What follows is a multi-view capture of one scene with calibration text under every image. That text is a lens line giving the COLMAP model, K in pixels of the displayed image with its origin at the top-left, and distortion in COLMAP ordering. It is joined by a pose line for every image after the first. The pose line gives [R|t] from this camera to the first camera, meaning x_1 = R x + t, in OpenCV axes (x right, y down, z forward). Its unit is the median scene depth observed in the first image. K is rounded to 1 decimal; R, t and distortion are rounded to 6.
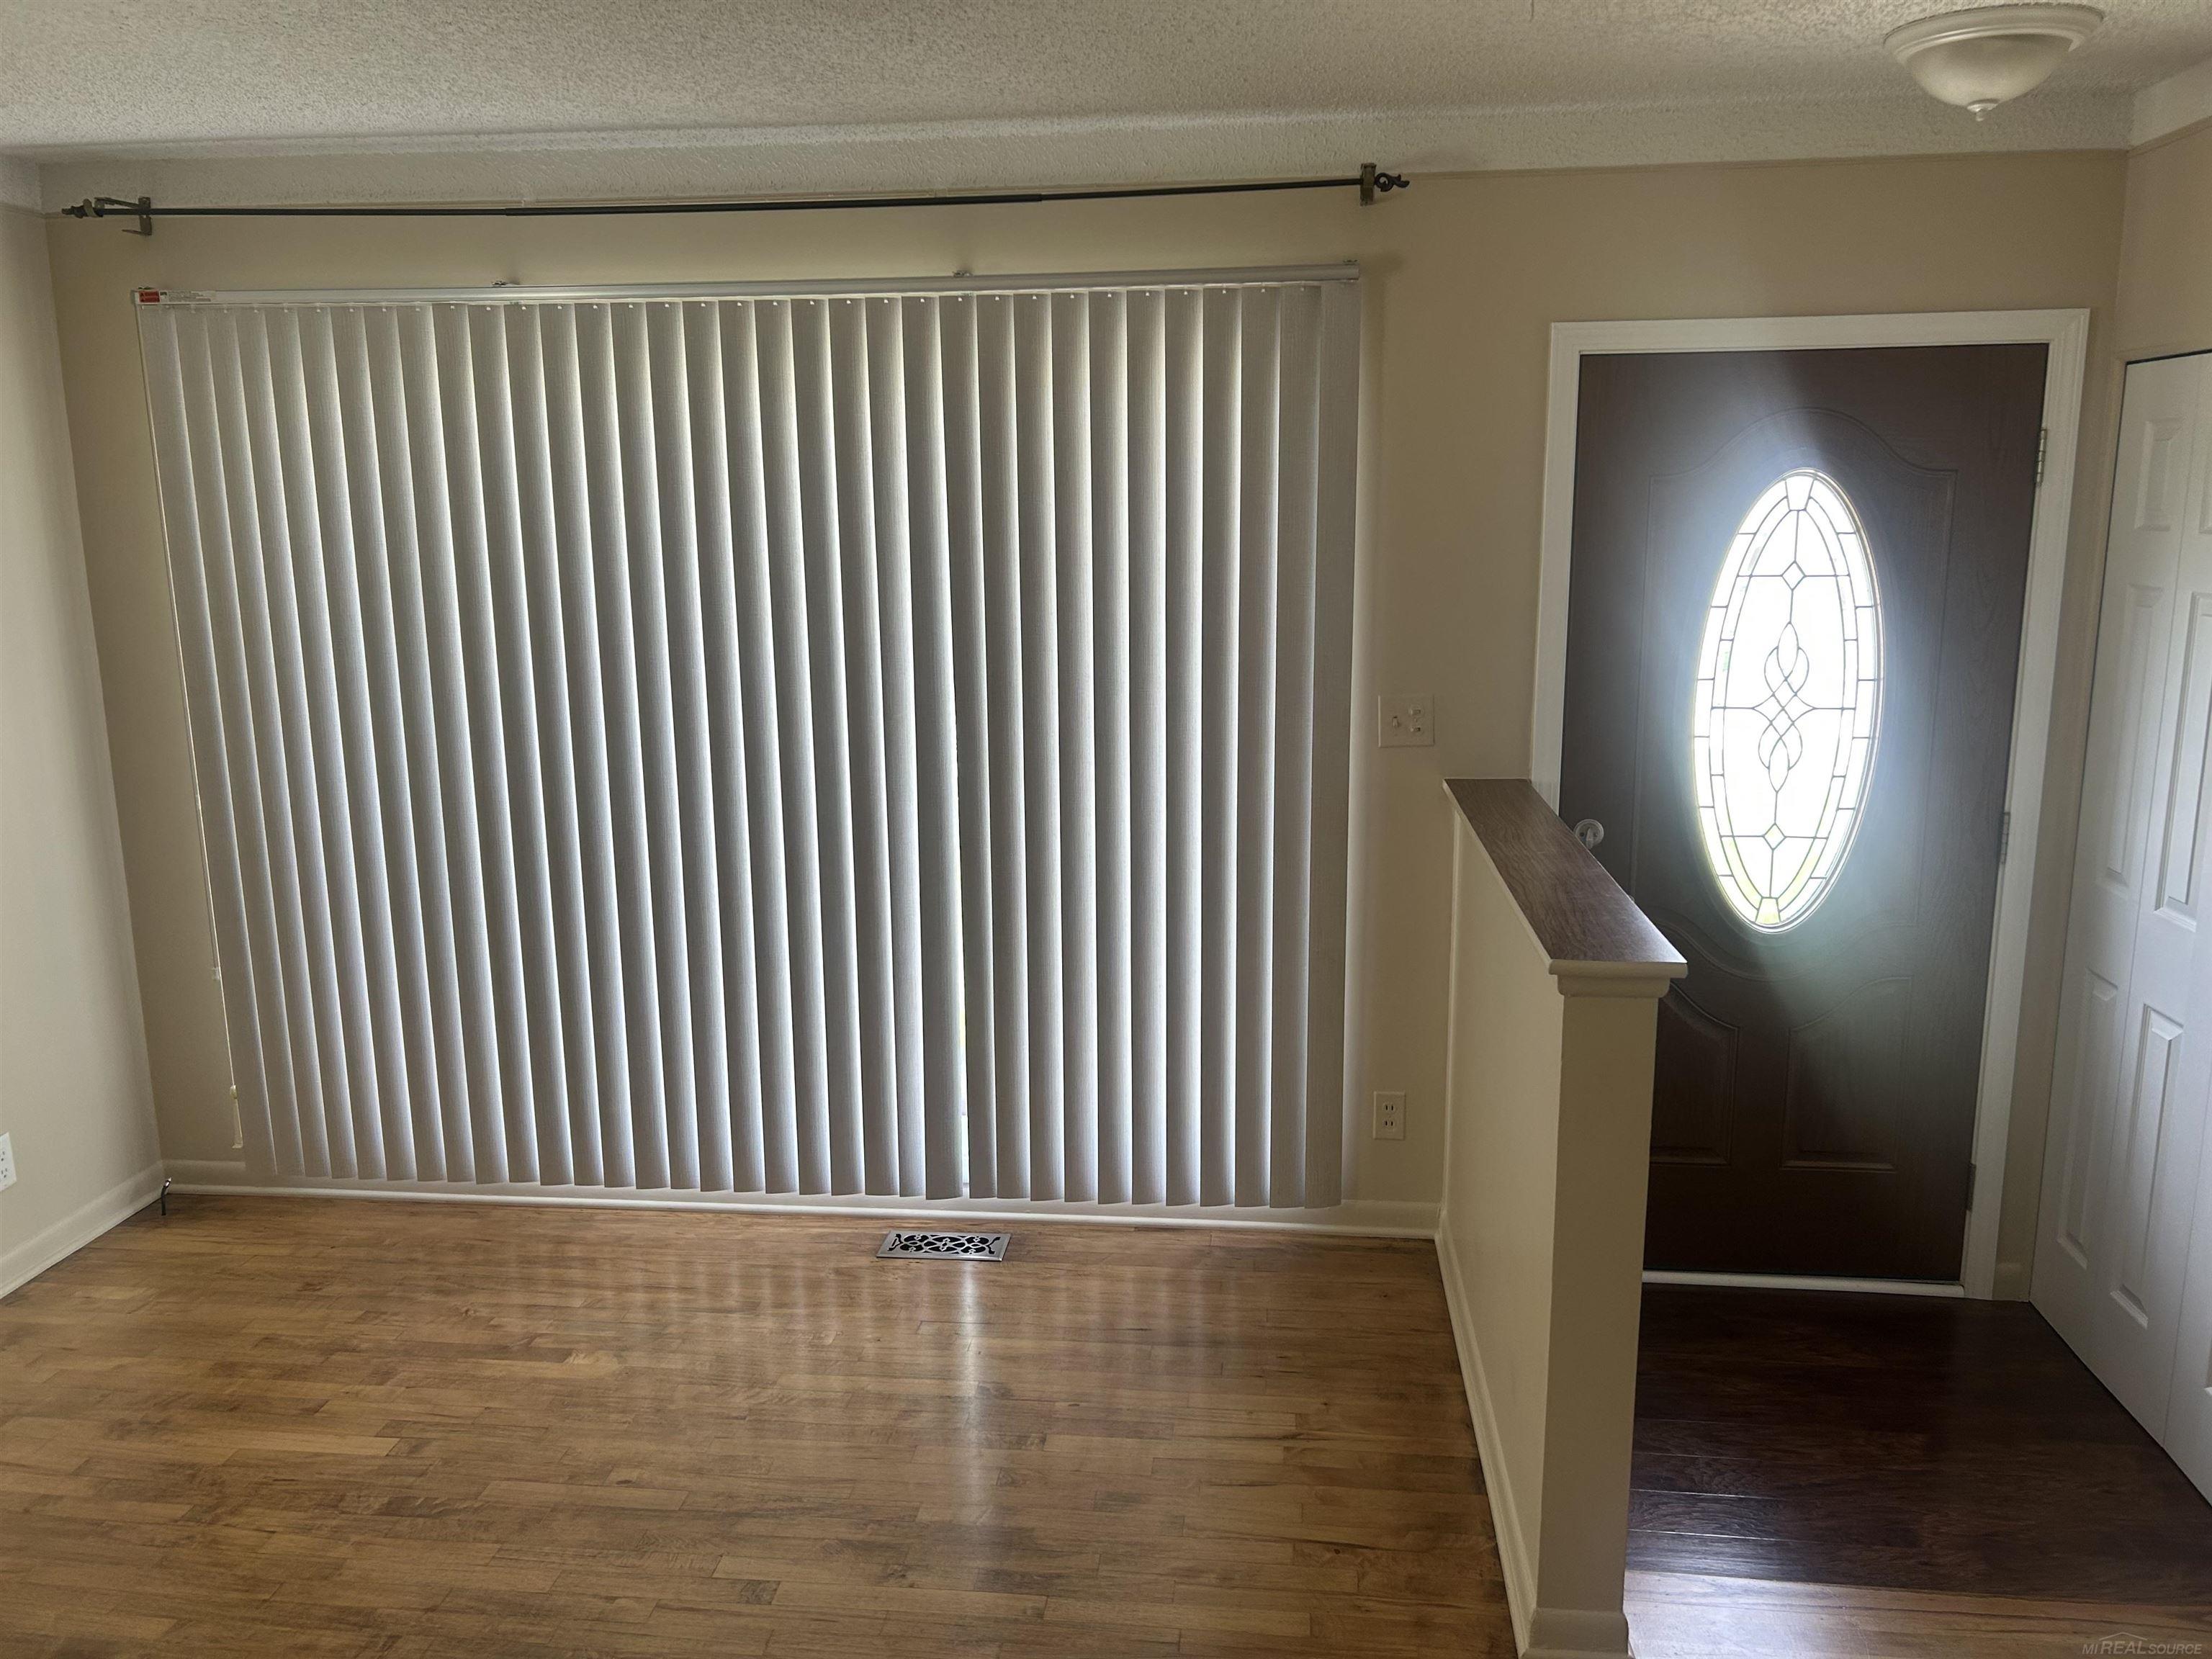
lens RADIAL K [[1676.0, 0, 1108.7], [0, 1676.0, 833.3], [0, 0, 1]] dist [0.067442, -0.072492]
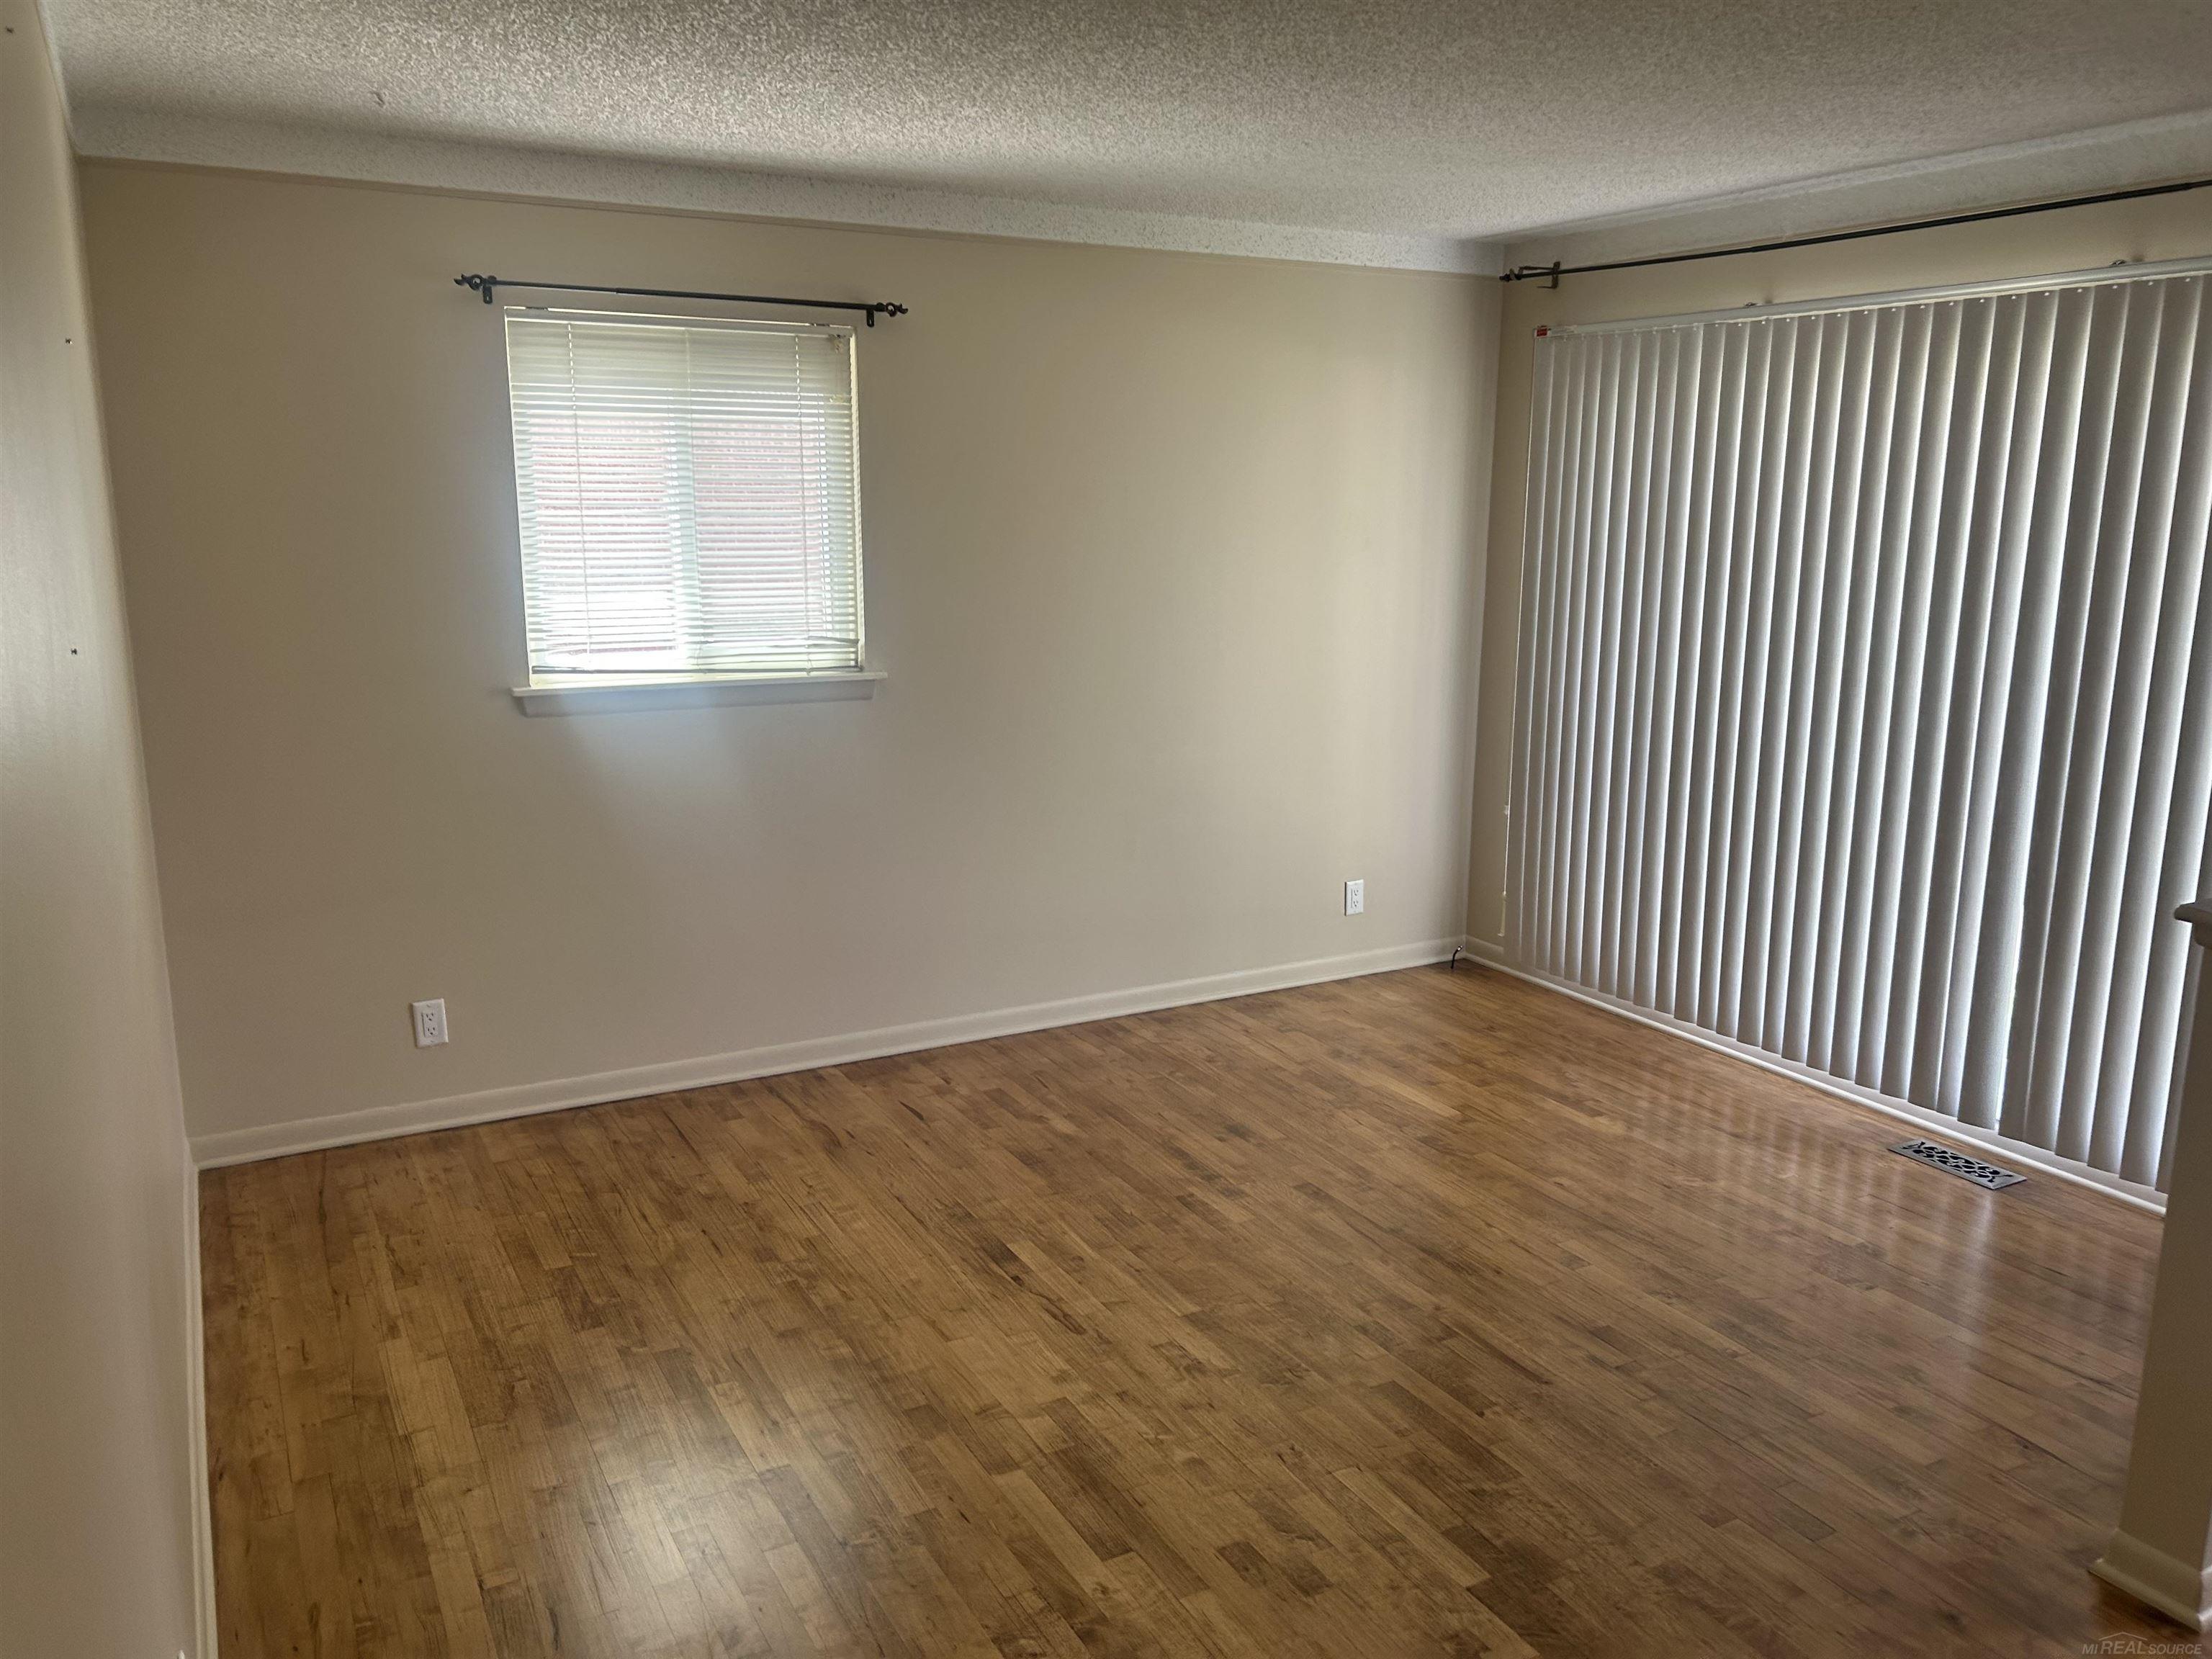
lens RADIAL K [[1676.0, 0, 1108.7], [0, 1676.0, 833.3], [0, 0, 1]] dist [0.067442, -0.072492]
pose [[0.577047, 0.179460, -0.796750, 0.439463], [-0.172217, 0.980361, 0.096089, 0.025941], [0.798347, 0.081766, 0.596621, -0.112635]]
